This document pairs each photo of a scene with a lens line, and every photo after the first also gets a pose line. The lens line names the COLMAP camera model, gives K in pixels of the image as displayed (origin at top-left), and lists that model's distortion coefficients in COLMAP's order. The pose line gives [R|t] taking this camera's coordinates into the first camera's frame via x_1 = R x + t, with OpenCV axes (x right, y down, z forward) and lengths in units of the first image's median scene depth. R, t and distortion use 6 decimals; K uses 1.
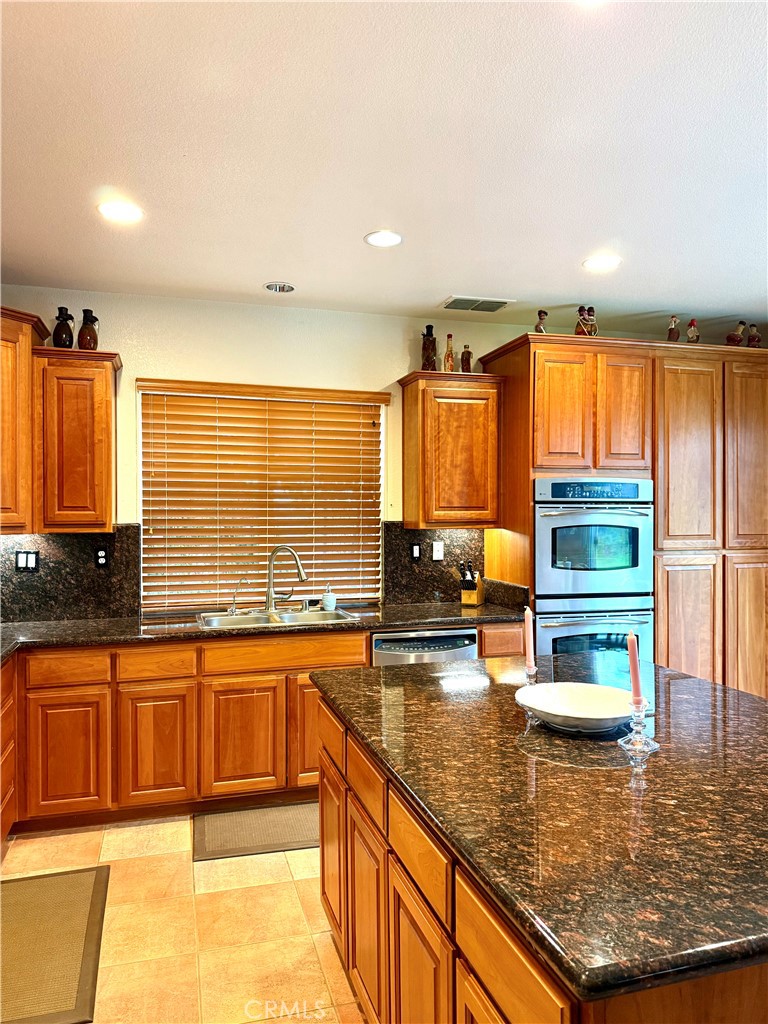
lens RADIAL K [[699.7, 0, 384.0], [0, 699.7, 512.0], [0, 0, 1]] dist [-0.091220, -0.000533]
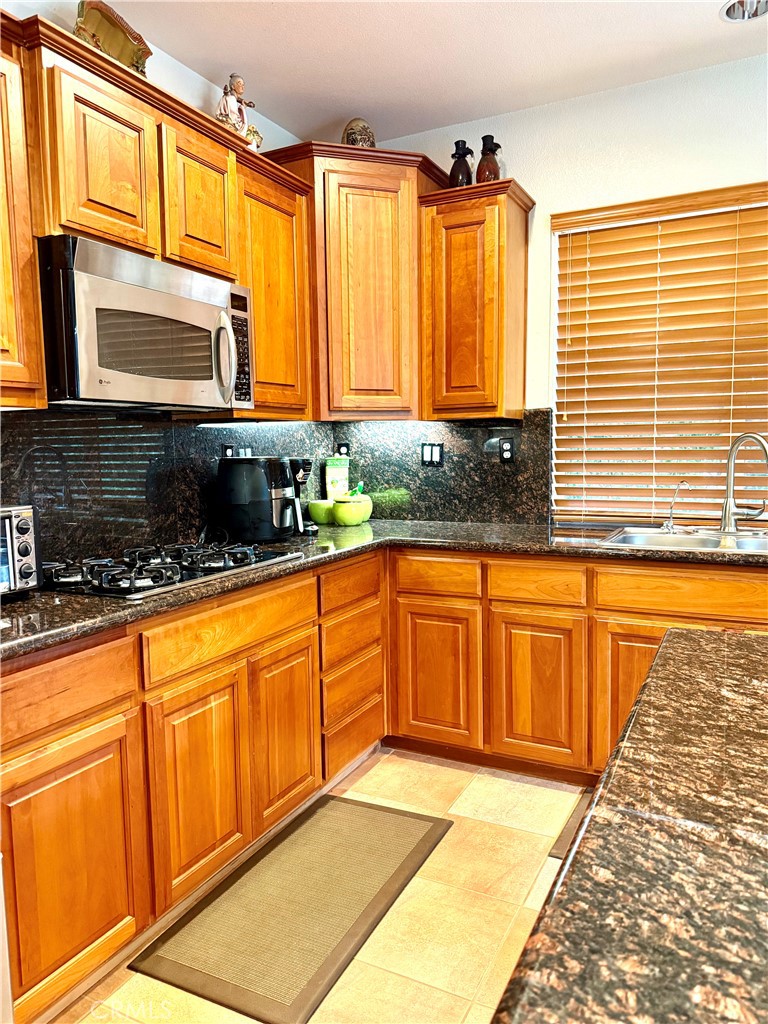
lens RADIAL K [[689.9, 0, 381.1], [0, 689.9, 516.0], [0, 0, 1]] dist [0.152712, -0.357511]
pose [[0.707498, 0.073727, -0.702859, 0.086926], [0.006930, 0.993772, 0.111219, 0.054675], [0.706681, -0.083559, 0.702581, 0.322173]]
